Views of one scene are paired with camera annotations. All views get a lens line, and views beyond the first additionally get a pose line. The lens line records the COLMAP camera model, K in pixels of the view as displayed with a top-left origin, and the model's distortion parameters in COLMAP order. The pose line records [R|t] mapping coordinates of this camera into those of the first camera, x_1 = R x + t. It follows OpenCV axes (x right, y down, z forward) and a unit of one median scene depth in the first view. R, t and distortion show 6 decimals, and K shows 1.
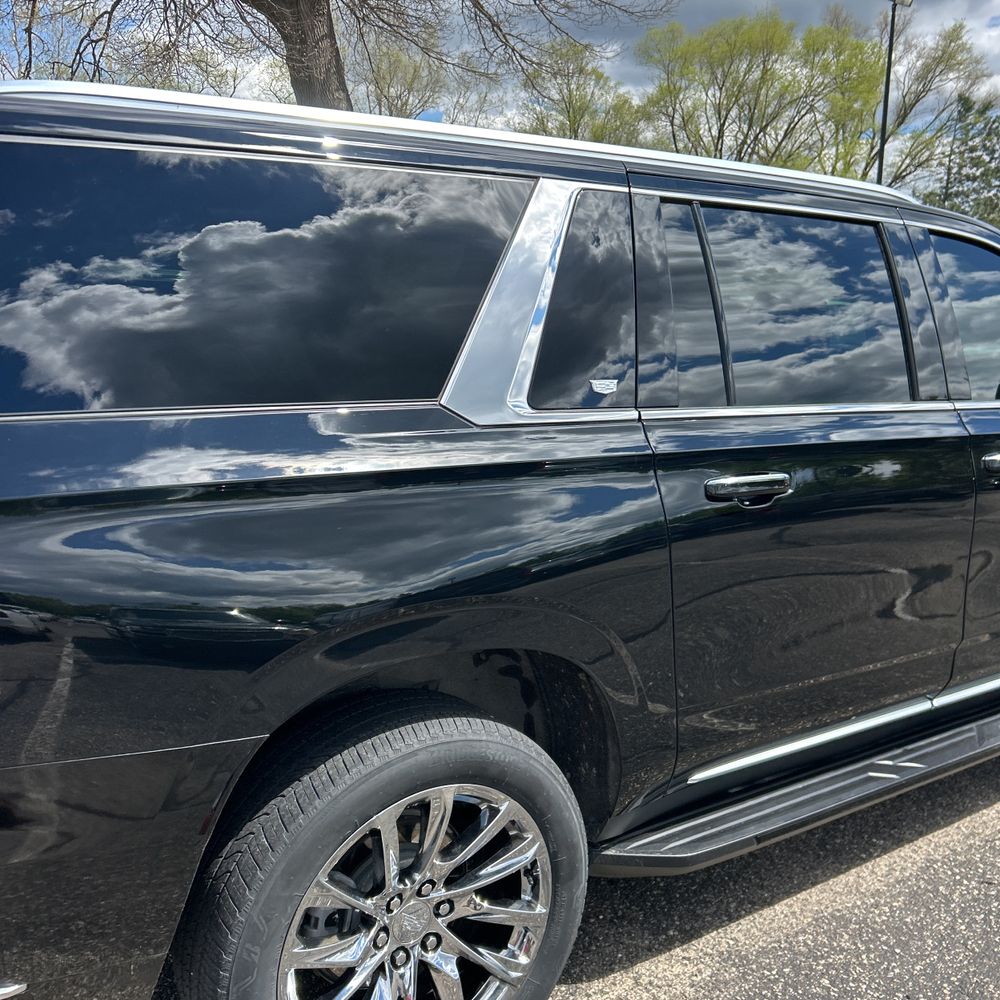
lens RADIAL K [[1022.4, 0, 482.3], [0, 1022.4, 487.6], [0, 0, 1]] dist [0.004663, 0.005096]
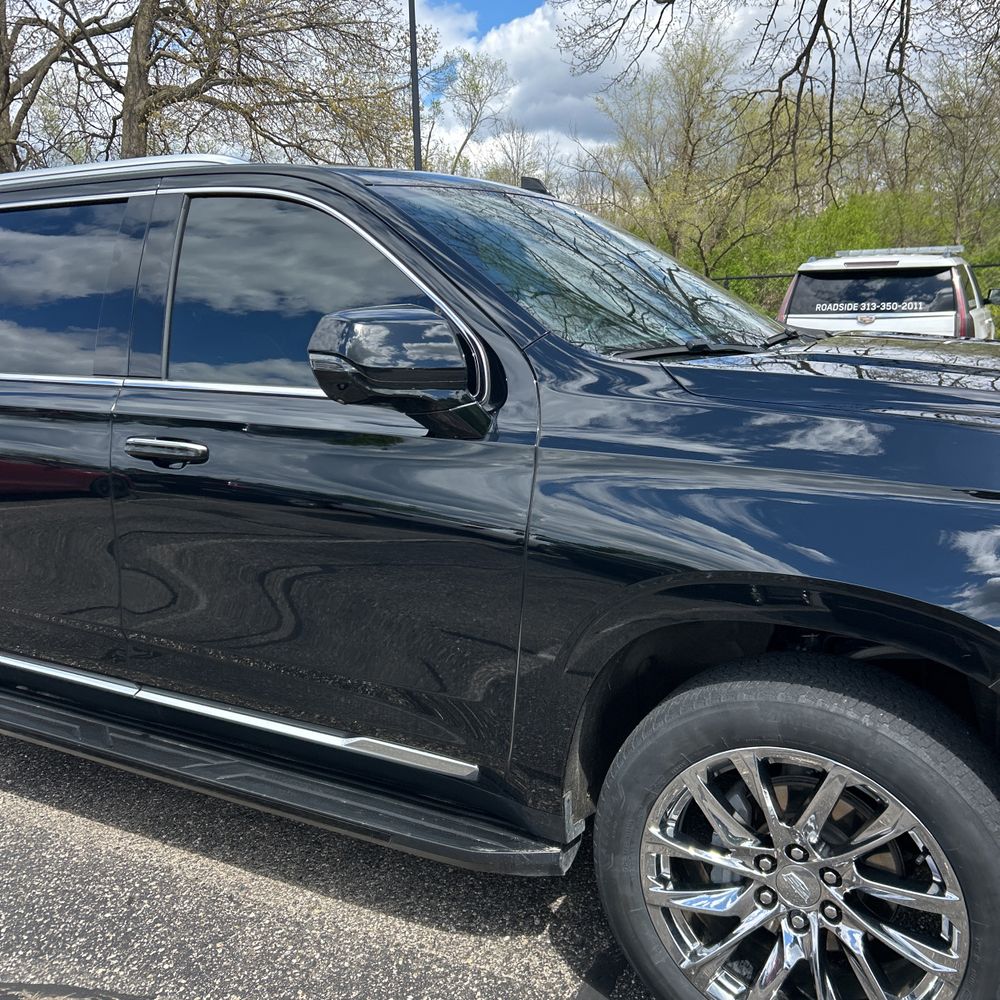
lens RADIAL K [[1013.1, 0, 500.0], [0, 1013.1, 500.0], [0, 0, 1]] dist [0.014135, -0.017603]
pose [[0.444499, 0.132778, -0.885884, 1.356083], [-0.116499, 0.989123, 0.089797, -0.091632], [0.888171, 0.063290, 0.455133, 0.824097]]
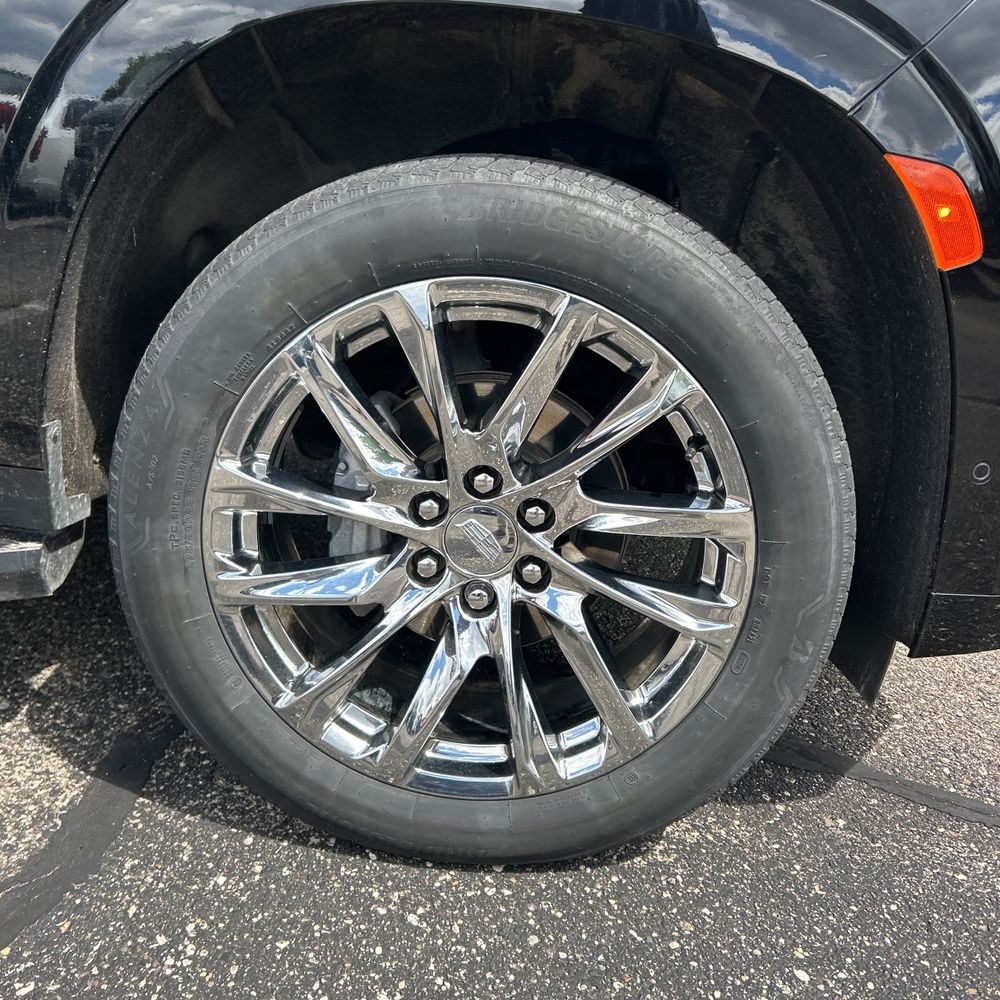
lens RADIAL K [[988.0, 0, 549.2], [0, 988.0, 496.7], [0, 0, 1]] dist [-0.008756, -0.001576]
pose [[0.820433, 0.219045, -0.528119, 1.117771], [-0.178846, 0.975668, 0.126834, 0.118746], [0.543051, -0.009607, 0.839645, 0.999755]]
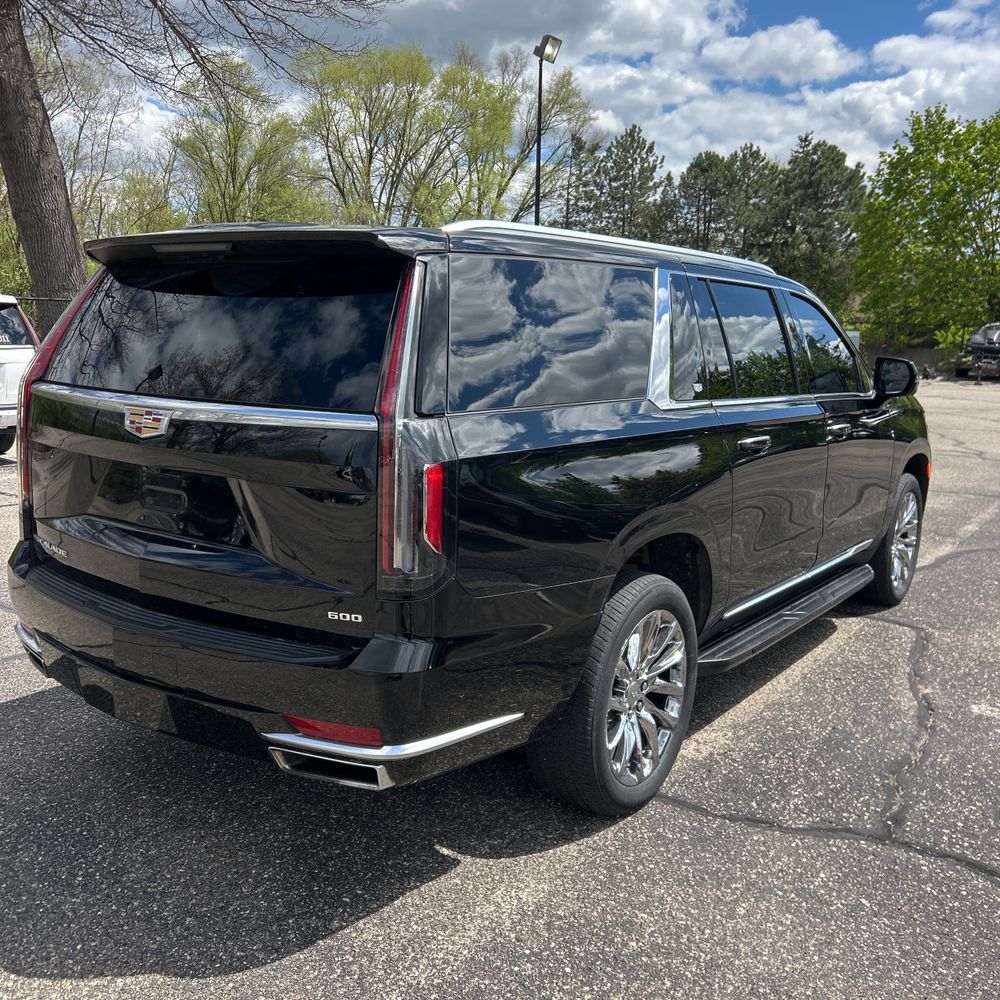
lens RADIAL K [[1013.1, 0, 500.0], [0, 1013.1, 500.0], [0, 0, 1]] dist [0.014135, -0.017603]
pose [[0.936404, -0.054264, 0.346704, -0.573126], [0.054447, 0.998474, 0.009221, 0.042446], [-0.346676, 0.010243, 0.937929, -0.366755]]
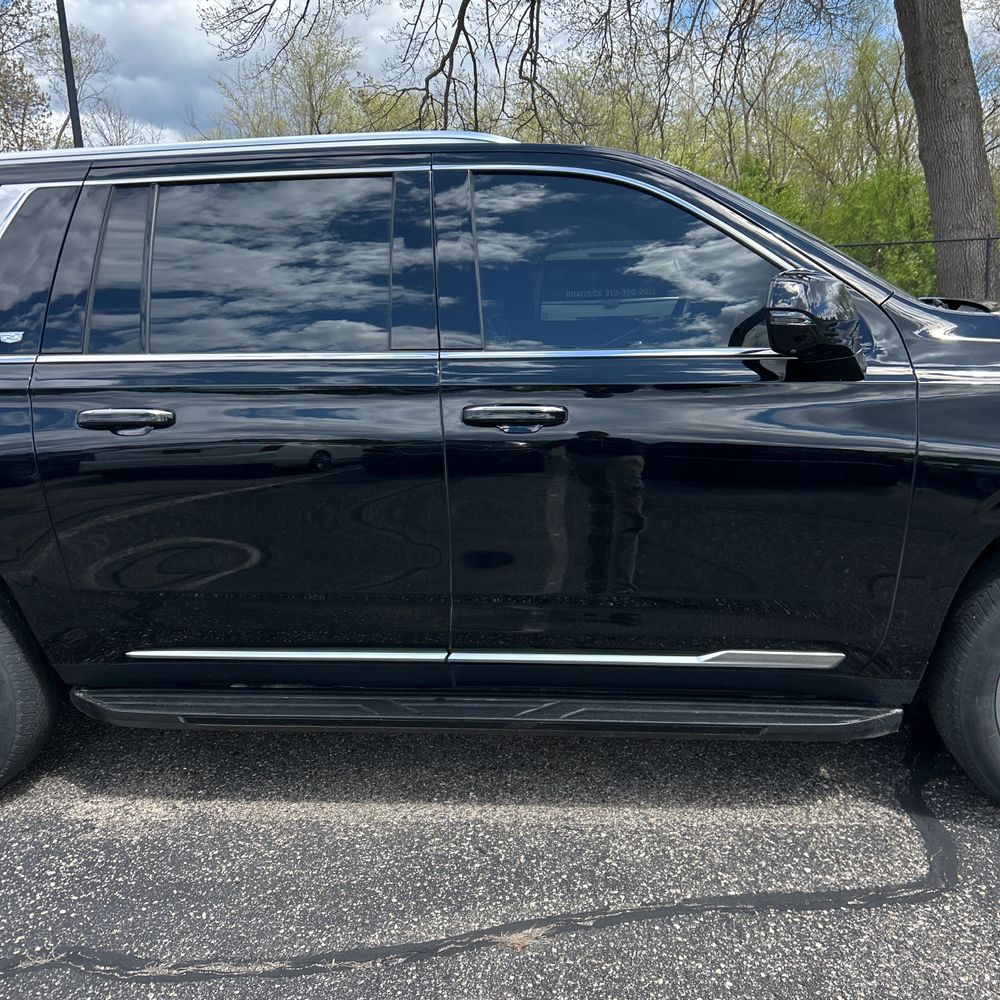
lens RADIAL K [[1011.0, 0, 510.2], [0, 1011.0, 520.6], [0, 0, 1]] dist [0.022580, -0.045232]
pose [[0.761154, 0.093896, -0.641739, 1.059233], [-0.056024, 0.995285, 0.079176, -0.003148], [0.646147, -0.024312, 0.762825, 0.283062]]
